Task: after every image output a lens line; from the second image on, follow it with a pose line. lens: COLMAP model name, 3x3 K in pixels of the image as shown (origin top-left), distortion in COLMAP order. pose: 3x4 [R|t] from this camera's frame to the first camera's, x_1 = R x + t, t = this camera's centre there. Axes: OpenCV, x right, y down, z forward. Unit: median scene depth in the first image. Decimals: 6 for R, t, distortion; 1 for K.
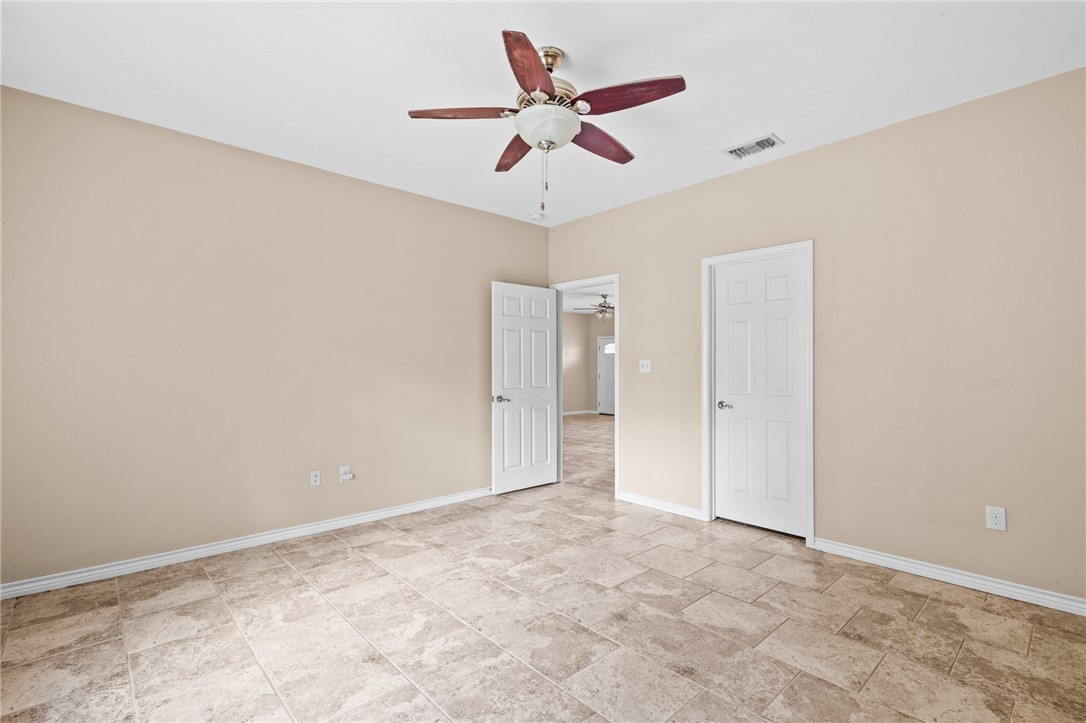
lens RADIAL K [[502.6, 0, 540.5], [0, 502.6, 367.1], [0, 0, 1]] dist [0.001568, -0.000588]
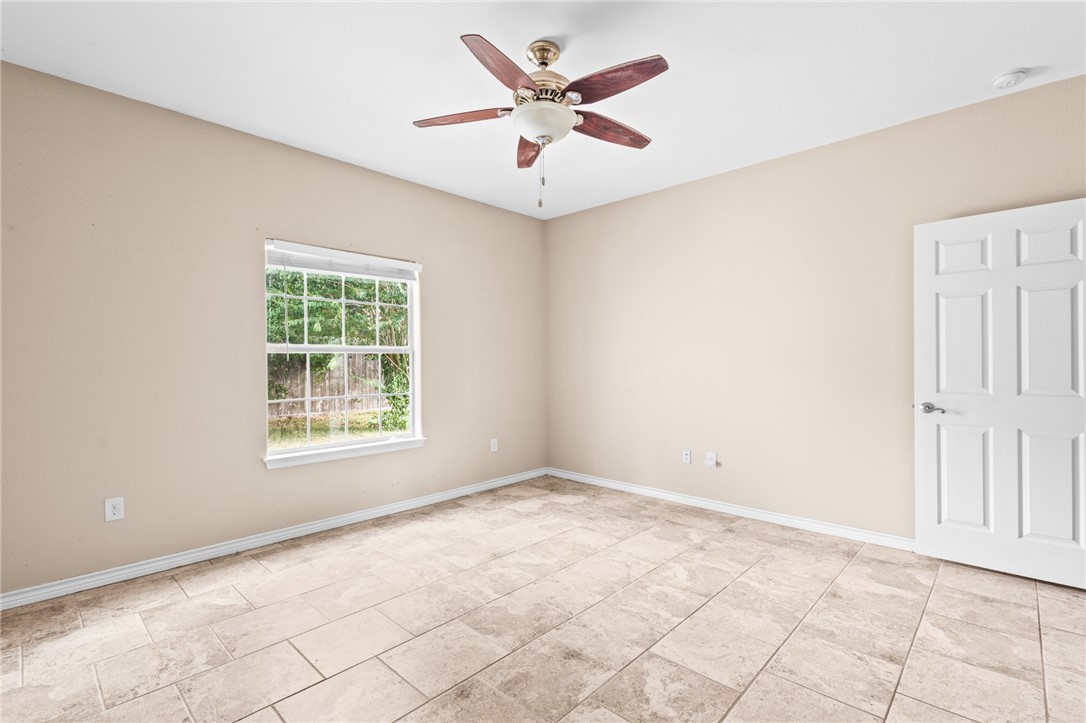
lens RADIAL K [[502.6, 0, 540.5], [0, 502.6, 367.1], [0, 0, 1]] dist [0.001568, -0.000588]
pose [[0.064182, 0.015069, -0.997824, 0.792404], [0.005024, 0.999868, 0.015423, -0.000295], [0.997926, -0.006003, 0.064098, 0.714145]]
